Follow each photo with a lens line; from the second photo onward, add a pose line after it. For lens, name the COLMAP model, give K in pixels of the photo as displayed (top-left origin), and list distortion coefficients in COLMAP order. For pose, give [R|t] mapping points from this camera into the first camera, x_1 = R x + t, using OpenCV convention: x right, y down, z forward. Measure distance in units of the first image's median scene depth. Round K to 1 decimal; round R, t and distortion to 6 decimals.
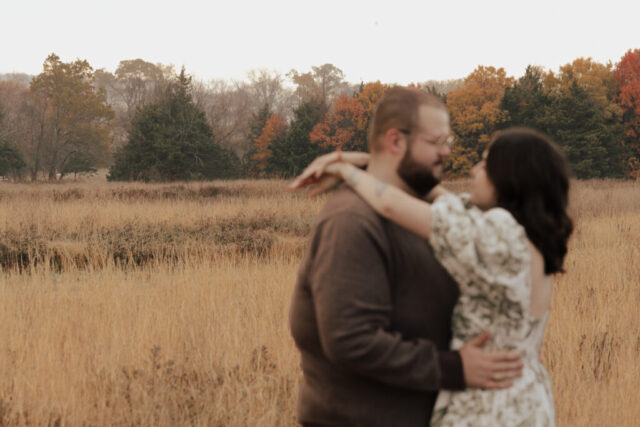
lens RADIAL K [[1256.0, 0, 310.0], [0, 1256.0, 233.2], [0, 0, 1]] dist [0.034974, 0.096729]
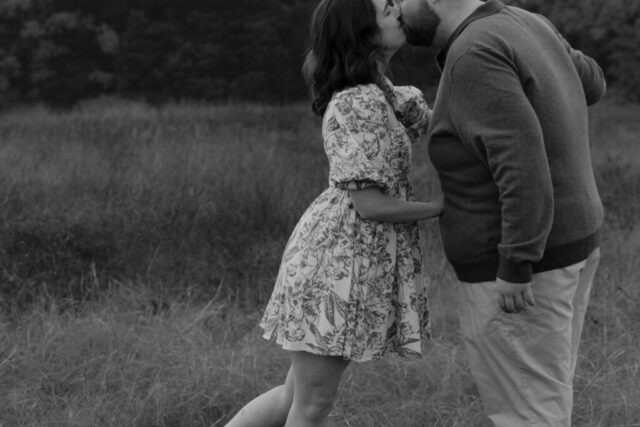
lens RADIAL K [[1622.1, 0, 320.0], [0, 1622.1, 213.5], [0, 0, 1]] dist [-0.000577, -0.216150]
pose [[0.929163, -0.026723, 0.368704, 0.009113], [0.021103, 0.999592, 0.019266, -0.013804], [-0.369069, -0.010121, 0.929347, 0.371821]]
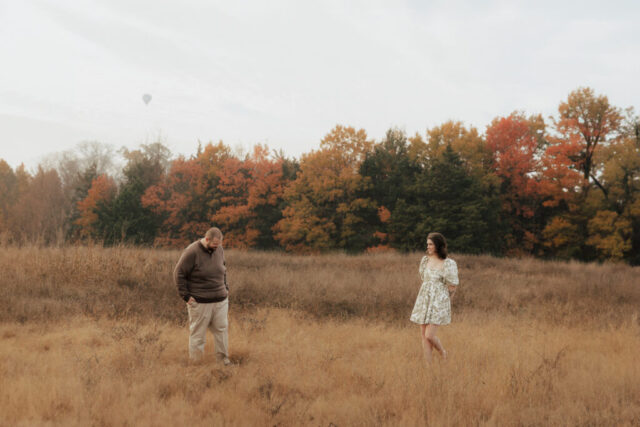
lens RADIAL K [[1027.0, 0, 275.9], [0, 1027.0, 234.1], [0, 0, 1]] dist [0.019320, 0.020404]
pose [[0.990265, 0.031007, 0.135695, -0.004155], [-0.022834, 0.997853, -0.061376, -0.011791], [-0.137307, 0.057680, 0.988848, 0.295749]]
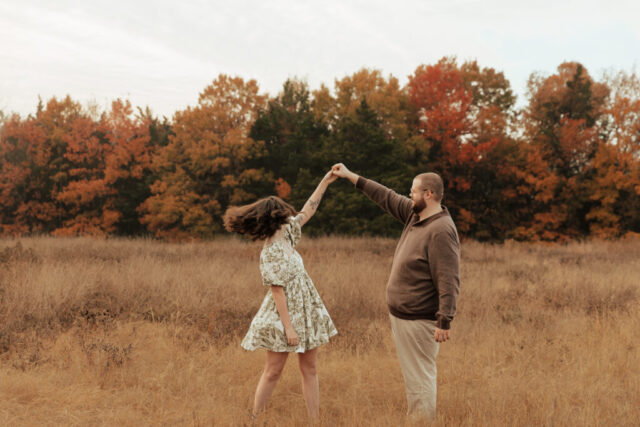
lens RADIAL K [[1256.0, 0, 310.0], [0, 1256.0, 233.2], [0, 0, 1]] dist [0.034974, 0.096729]
pose [[0.963857, 0.015179, 0.265988, 0.000603], [-0.001709, 0.998707, -0.050801, -0.012676], [-0.266416, 0.048510, 0.962637, 0.332851]]
